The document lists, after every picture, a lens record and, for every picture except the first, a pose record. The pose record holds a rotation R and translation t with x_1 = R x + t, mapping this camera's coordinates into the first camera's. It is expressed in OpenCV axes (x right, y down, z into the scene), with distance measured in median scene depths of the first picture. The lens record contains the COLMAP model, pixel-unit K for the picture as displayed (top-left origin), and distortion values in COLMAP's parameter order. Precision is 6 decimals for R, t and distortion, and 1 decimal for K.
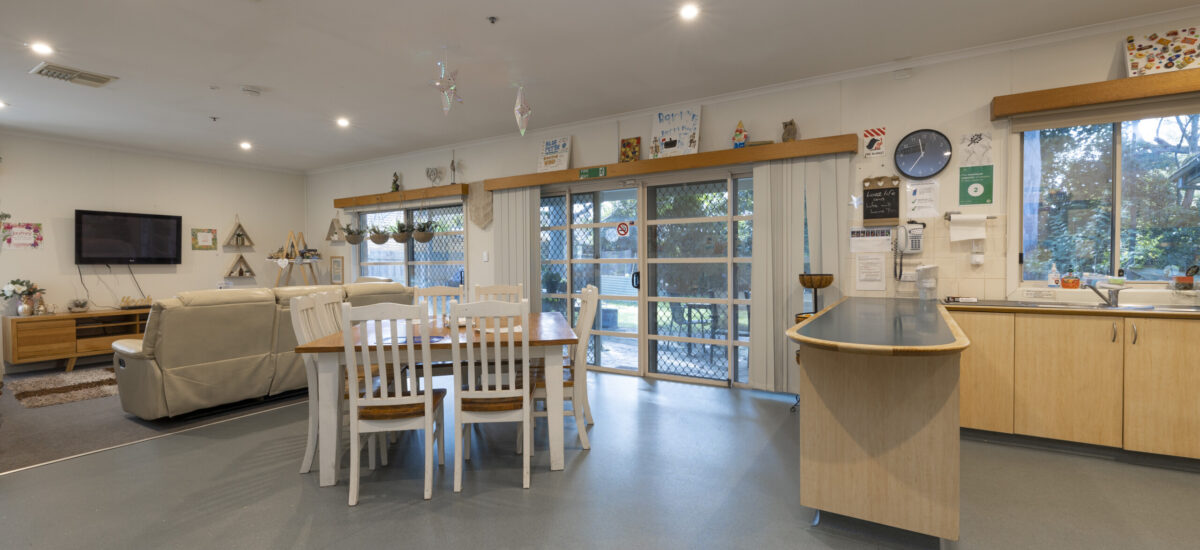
lens RADIAL K [[500.4, 0, 595.1], [0, 500.4, 271.0], [0, 0, 1]] dist [-0.000397, -0.000127]
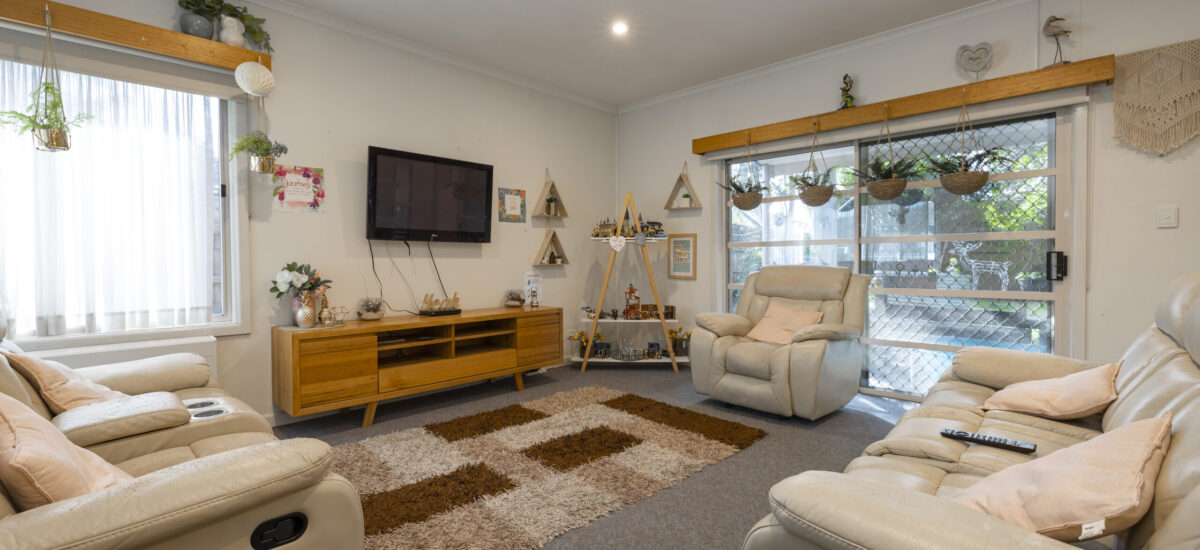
lens RADIAL K [[500.4, 0, 595.1], [0, 500.4, 271.0], [0, 0, 1]] dist [-0.000397, -0.000127]
pose [[0.975410, 0.006034, -0.220314, -0.607008], [-0.005262, 0.999978, 0.004092, 0.019359], [0.220333, -0.002832, 0.975420, 0.452934]]
